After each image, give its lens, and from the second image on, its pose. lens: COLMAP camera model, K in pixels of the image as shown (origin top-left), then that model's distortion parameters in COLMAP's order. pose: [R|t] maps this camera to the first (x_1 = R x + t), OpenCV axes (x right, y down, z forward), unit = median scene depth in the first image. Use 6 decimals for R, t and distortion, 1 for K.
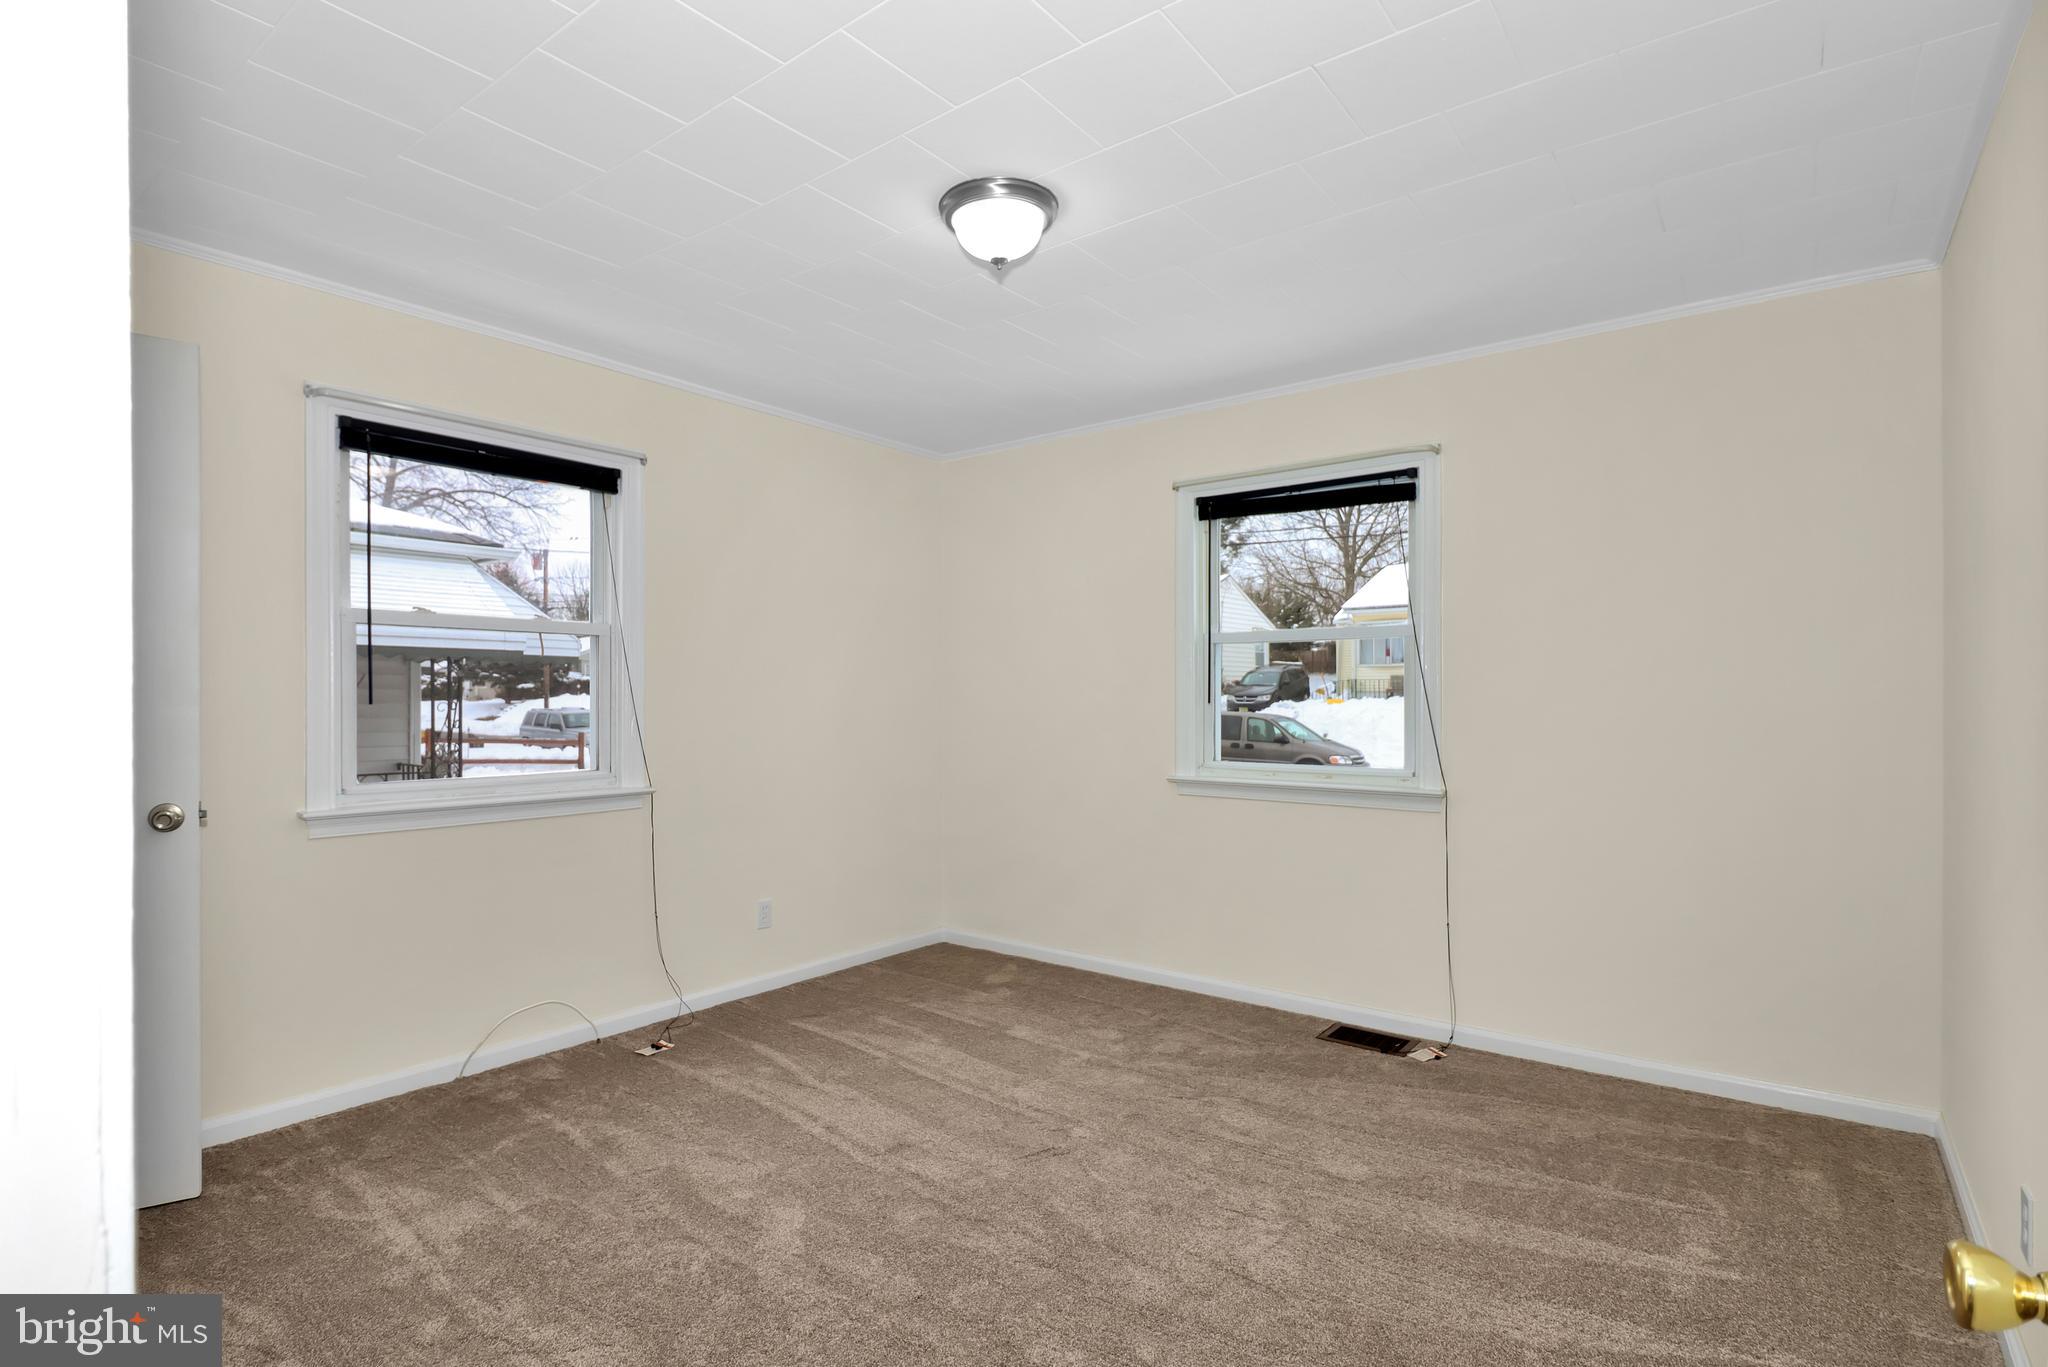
lens RADIAL K [[977.2, 0, 1014.0], [0, 977.2, 679.3], [0, 0, 1]] dist [0.000106, -0.001558]
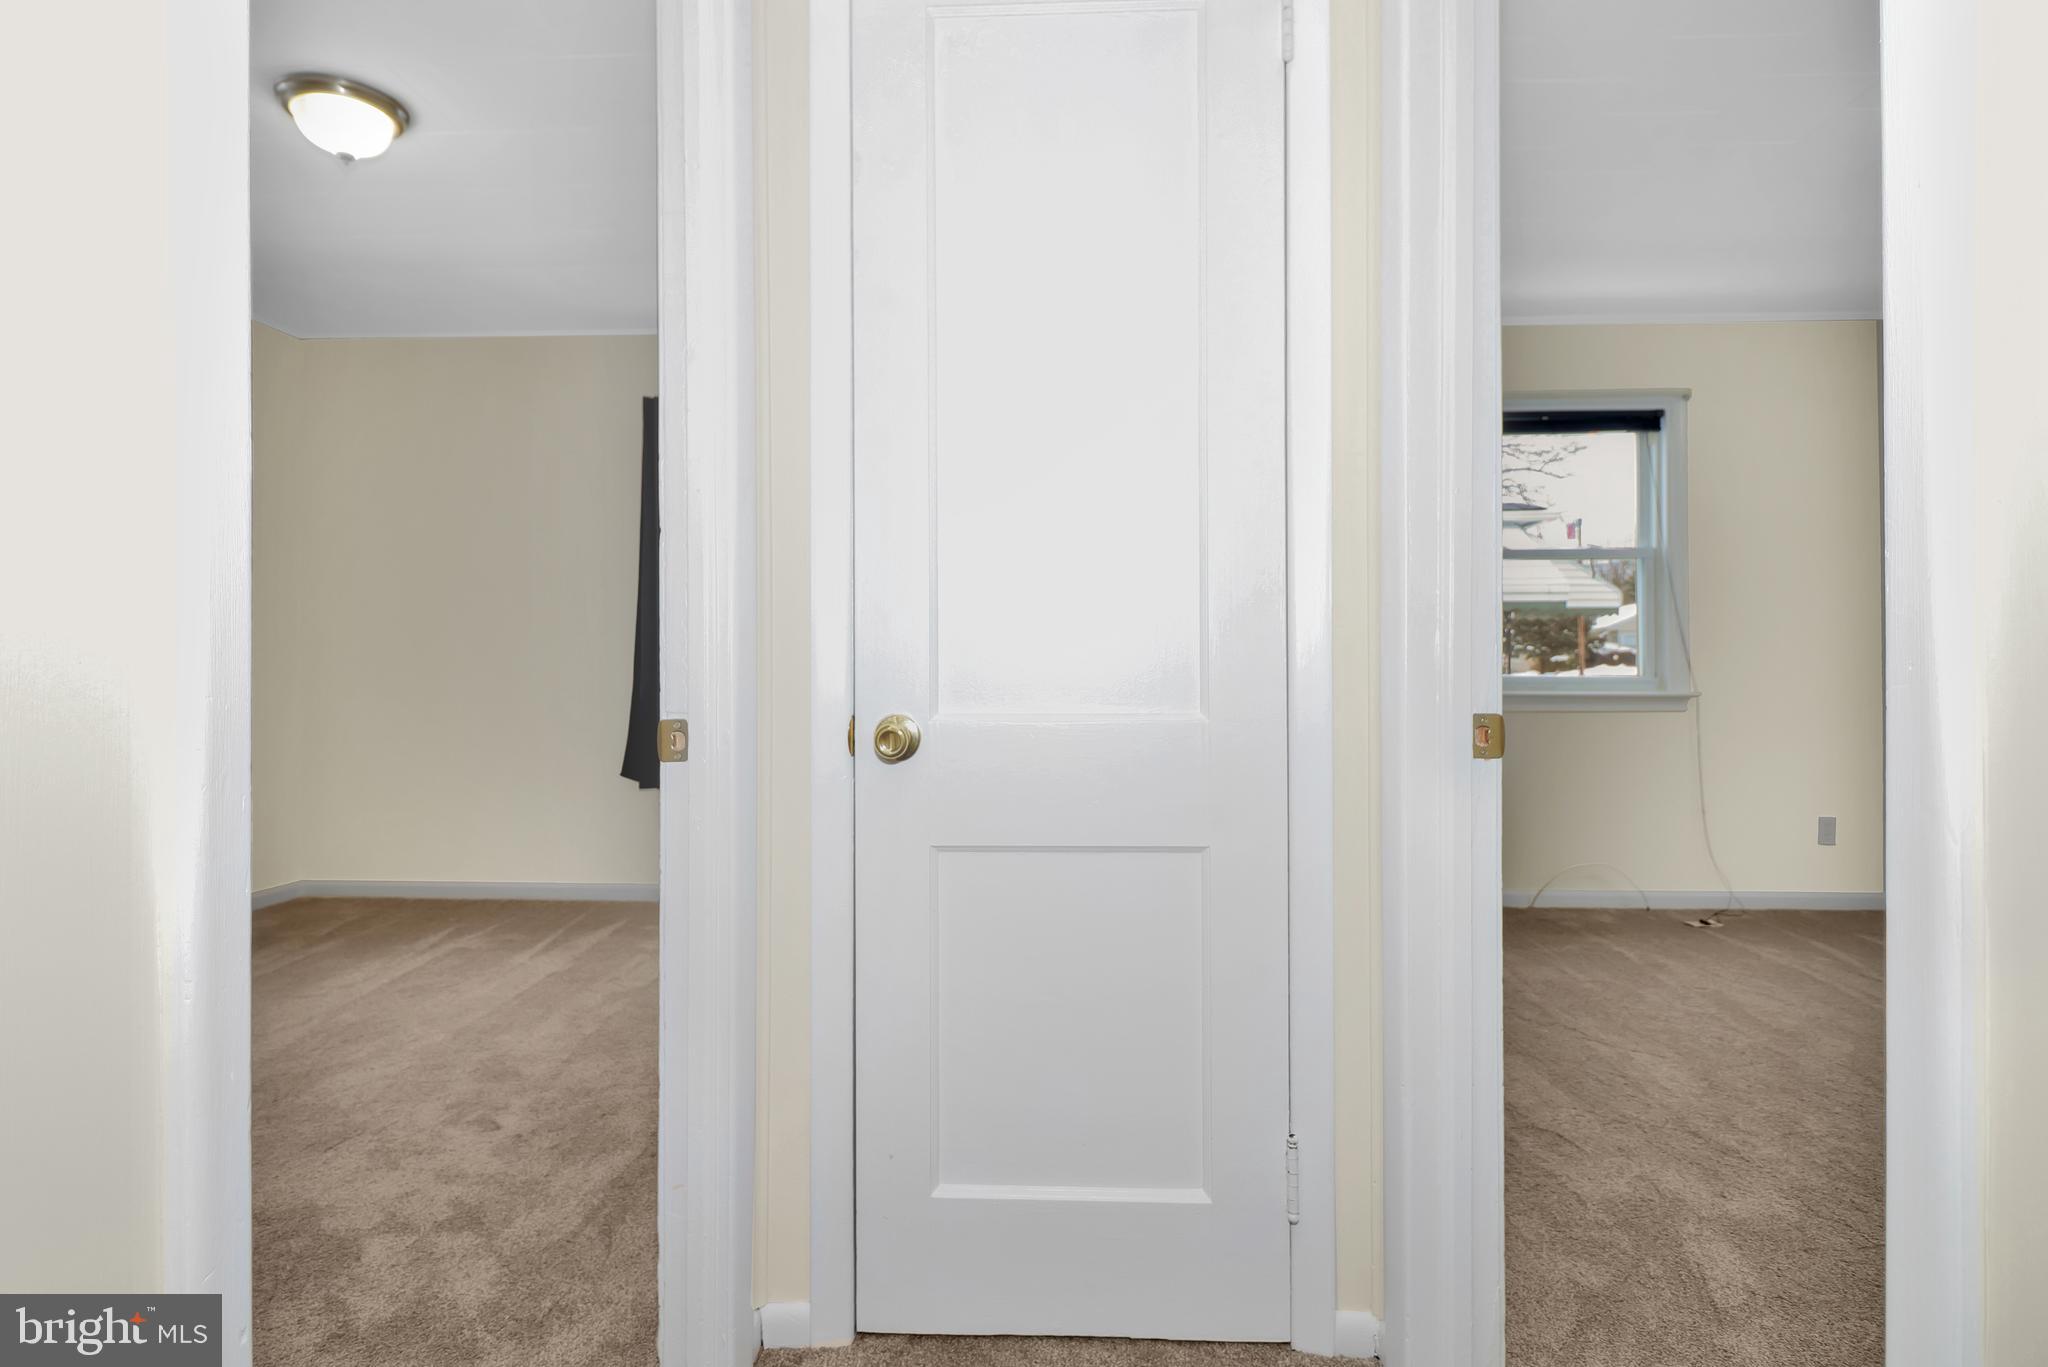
lens RADIAL K [[977.2, 0, 1040.4], [0, 977.2, 663.7], [0, 0, 1]] dist [0.000106, -0.001558]
pose [[0.580986, -0.006800, -0.813885, 0.101062], [0.013389, 0.999910, 0.001203, 0.068618], [0.813804, -0.011597, 0.581024, -0.257049]]
